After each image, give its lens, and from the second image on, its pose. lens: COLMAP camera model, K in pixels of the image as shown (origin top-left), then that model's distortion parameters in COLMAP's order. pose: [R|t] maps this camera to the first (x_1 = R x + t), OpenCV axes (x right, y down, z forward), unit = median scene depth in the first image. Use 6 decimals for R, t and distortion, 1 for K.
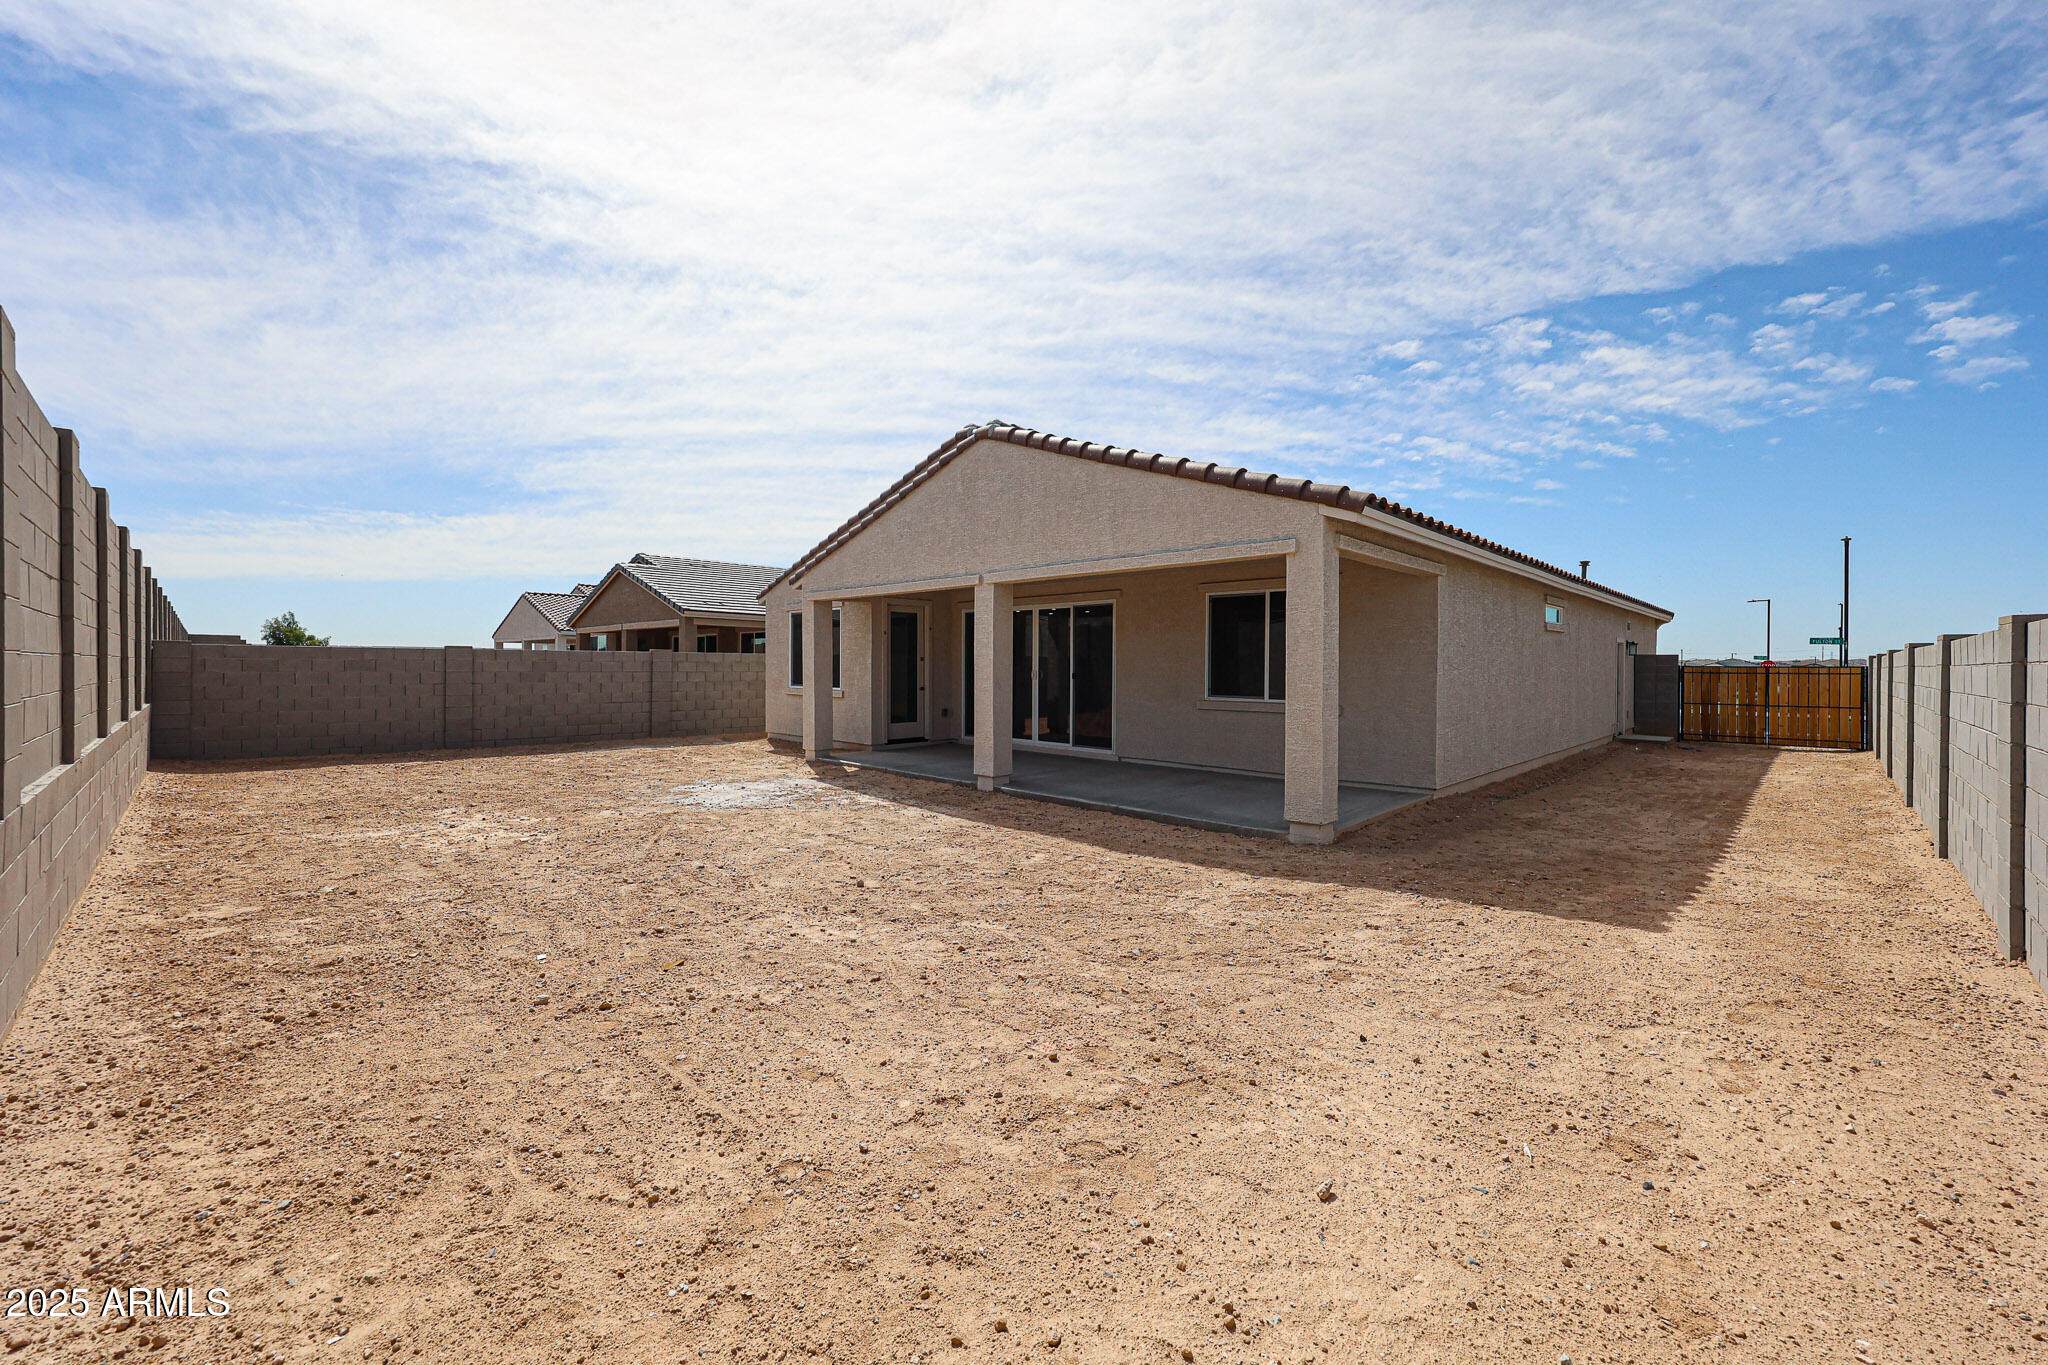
lens RADIAL K [[792.1, 0, 1024.0], [0, 792.1, 682.5], [0, 0, 1]] dist [-0.000172, -0.000011]
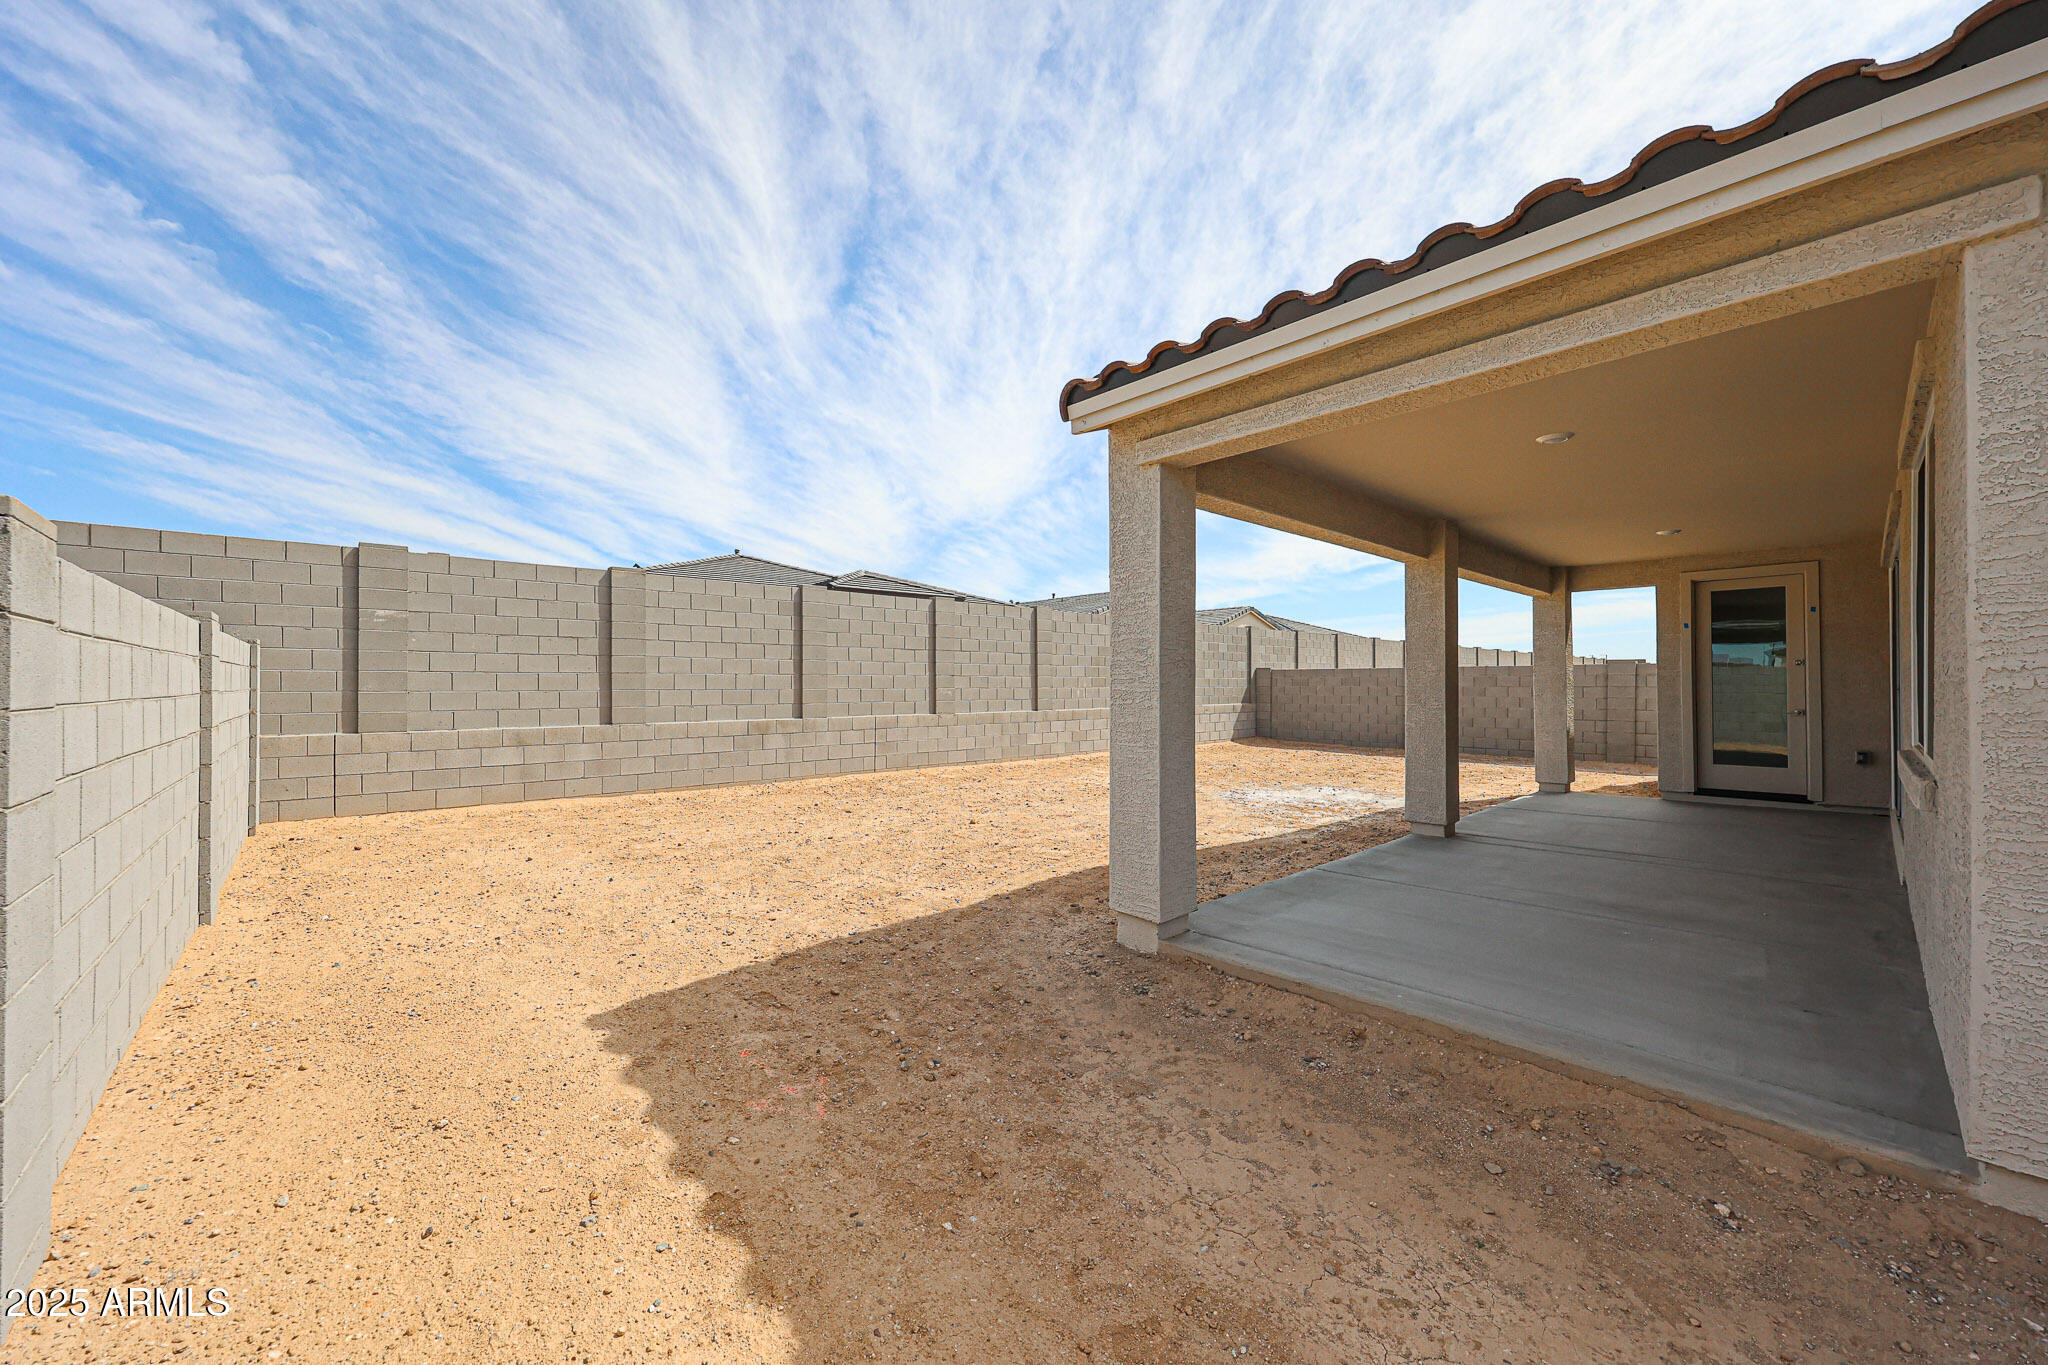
lens RADIAL K [[761.0, 0, 1024.0], [0, 761.0, 682.5], [0, 0, 1]] dist [0.000746, 0.000041]
pose [[-0.063655, -0.010248, -0.997919, 0.502104], [-0.020402, 0.999752, -0.008965, 0.002728], [0.997763, 0.019788, -0.063848, 0.490708]]
